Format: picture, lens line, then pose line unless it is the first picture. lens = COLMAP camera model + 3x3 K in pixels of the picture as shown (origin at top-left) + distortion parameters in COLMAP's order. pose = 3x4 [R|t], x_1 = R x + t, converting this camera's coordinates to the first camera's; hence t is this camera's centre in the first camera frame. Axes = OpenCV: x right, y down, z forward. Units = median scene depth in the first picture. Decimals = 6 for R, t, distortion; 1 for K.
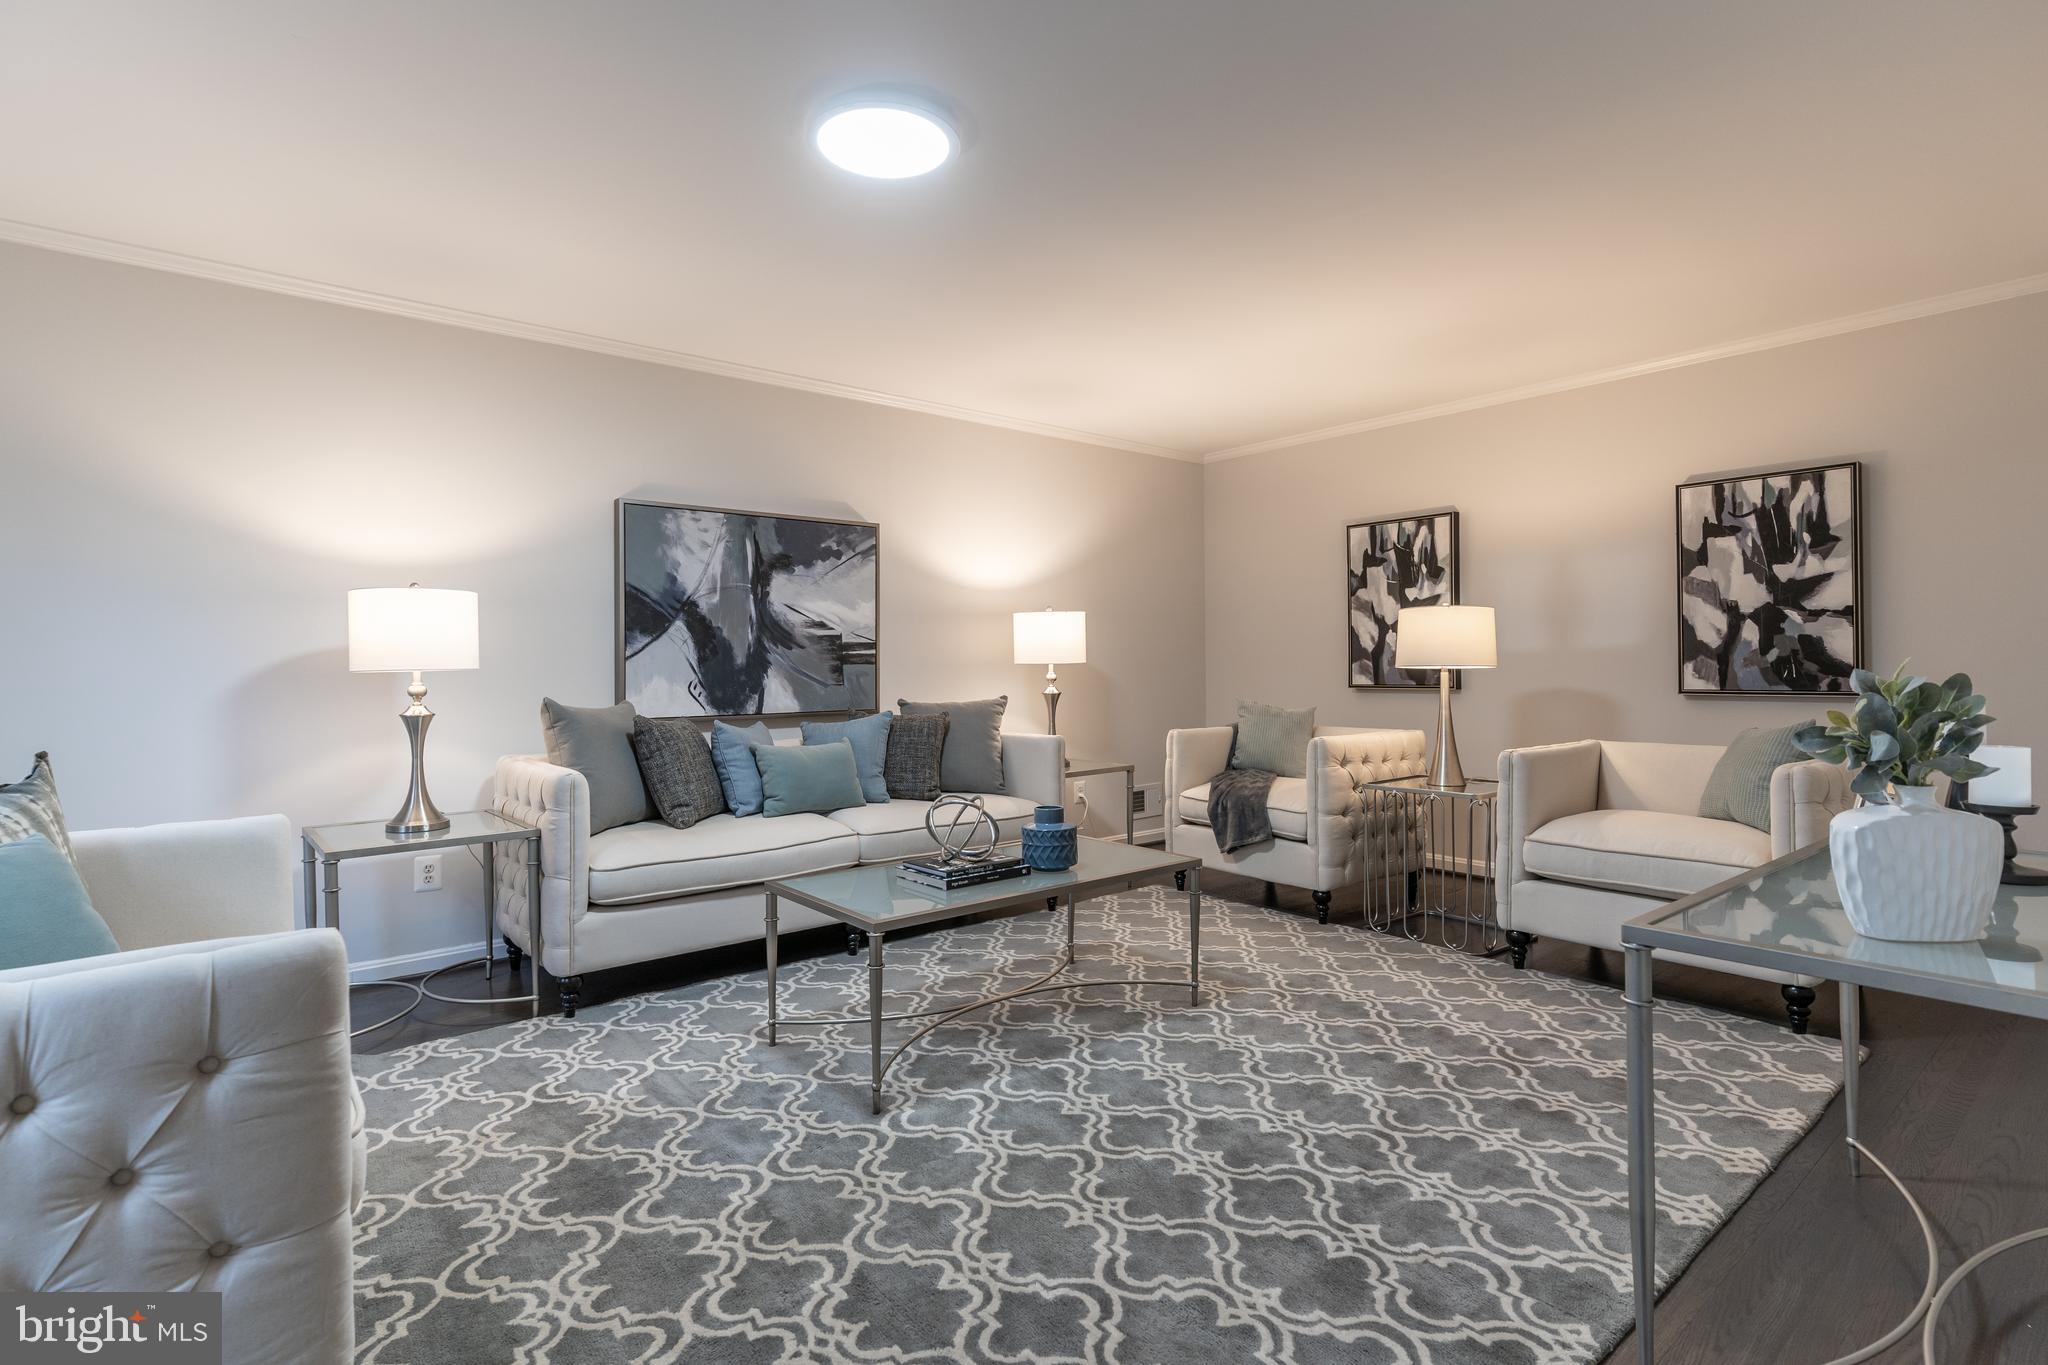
lens RADIAL K [[981.6, 0, 1011.2], [0, 981.6, 687.5], [0, 0, 1]] dist [0.002256, -0.000899]
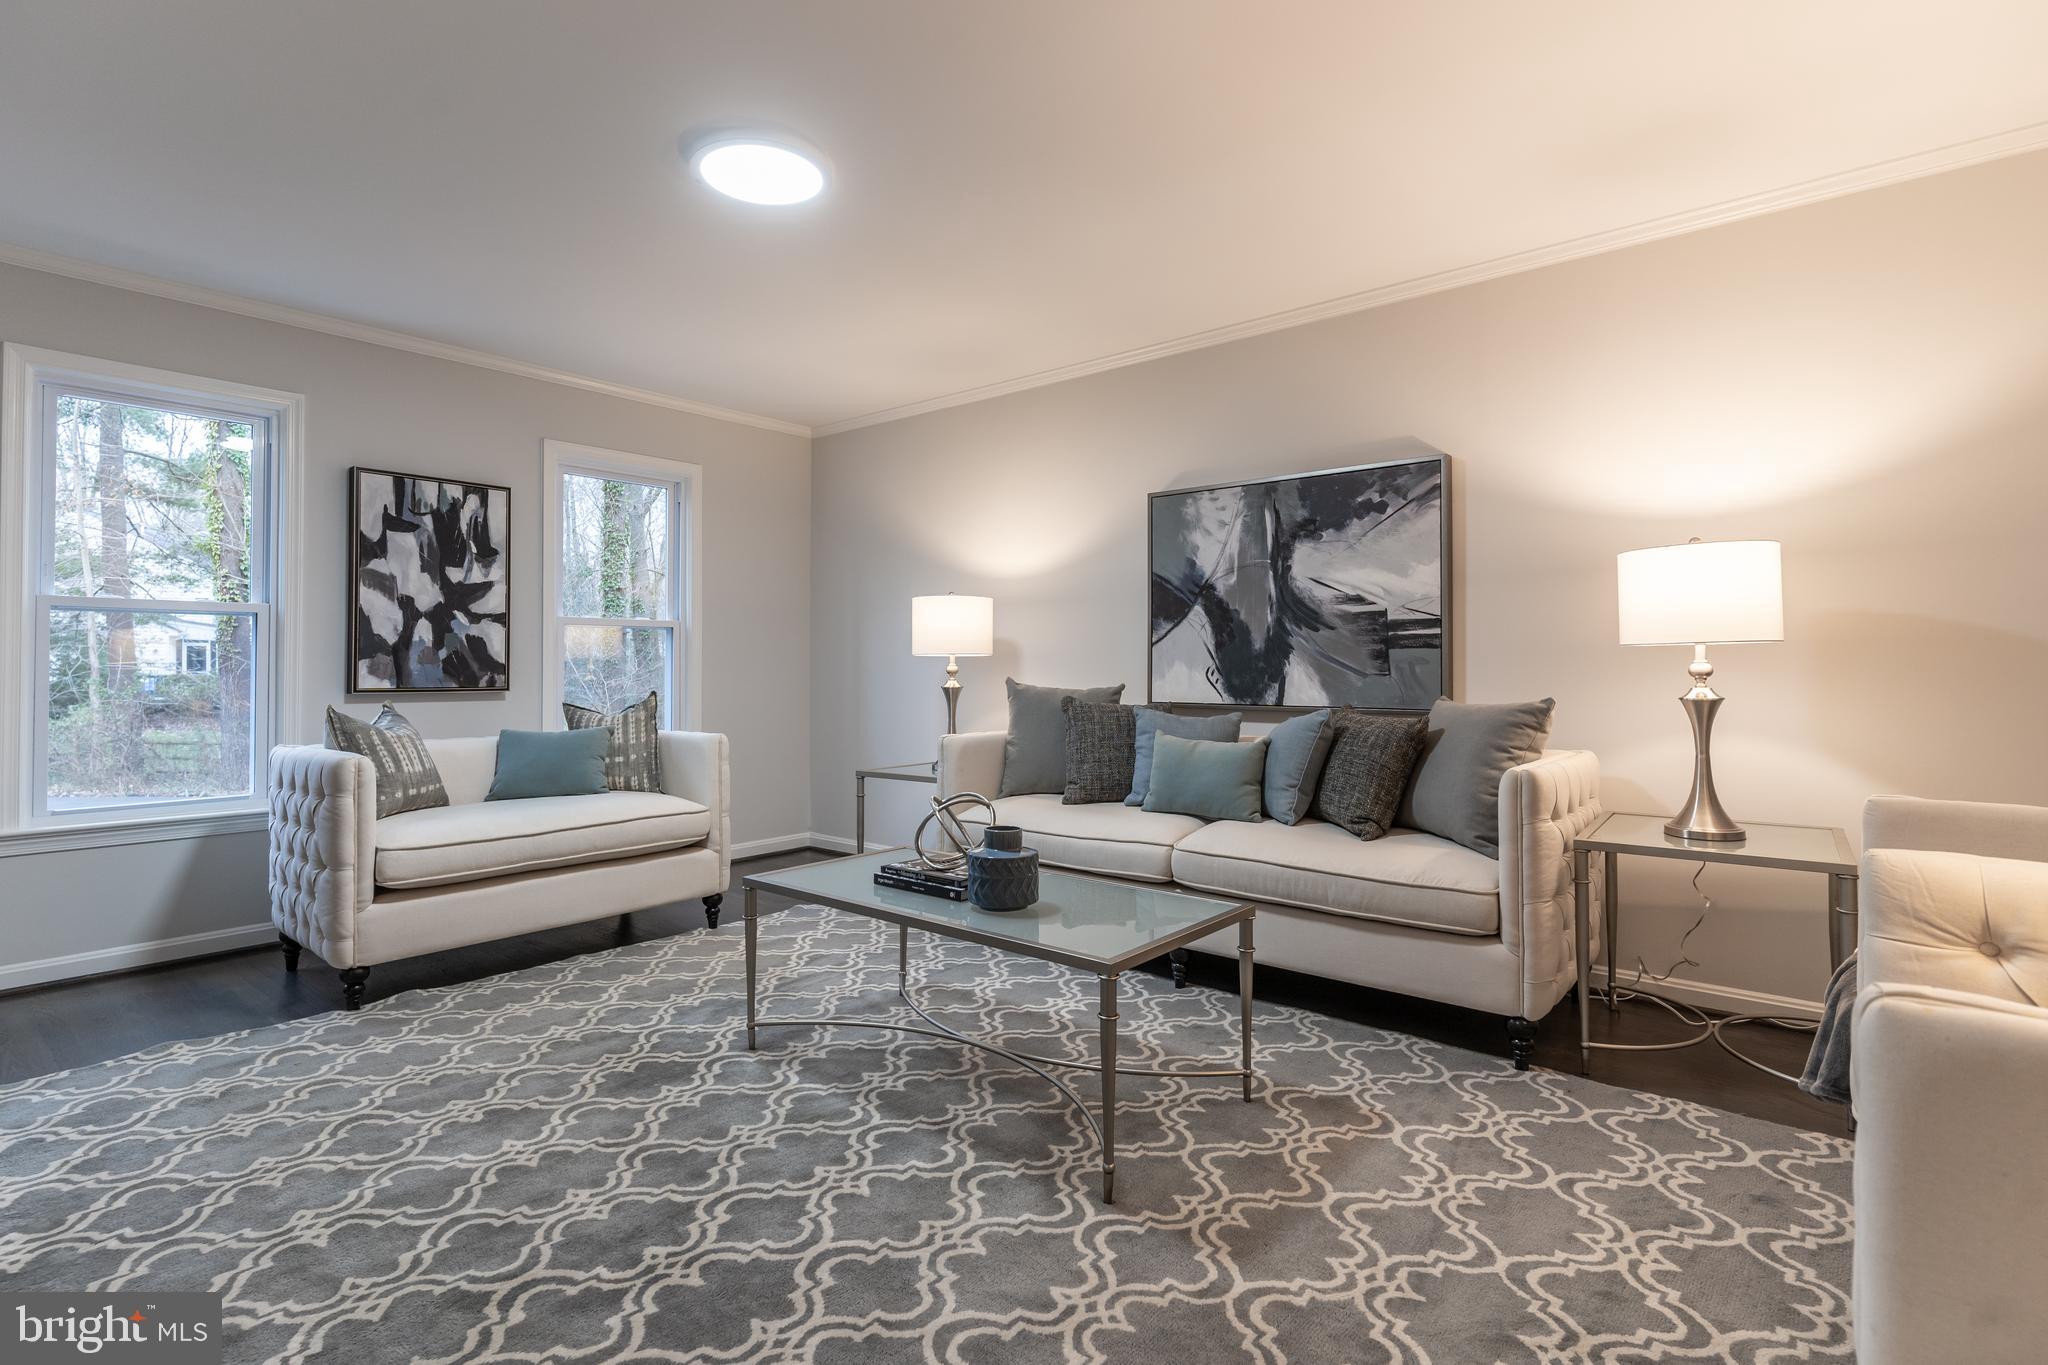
lens RADIAL K [[981.6, 0, 1015.9], [0, 981.6, 683.4], [0, 0, 1]] dist [0.002256, -0.000899]
pose [[0.184736, 0.034101, -0.982196, 0.582207], [-0.015499, 0.999375, 0.031782, -0.017608], [0.982666, 0.009352, 0.185149, 0.618740]]
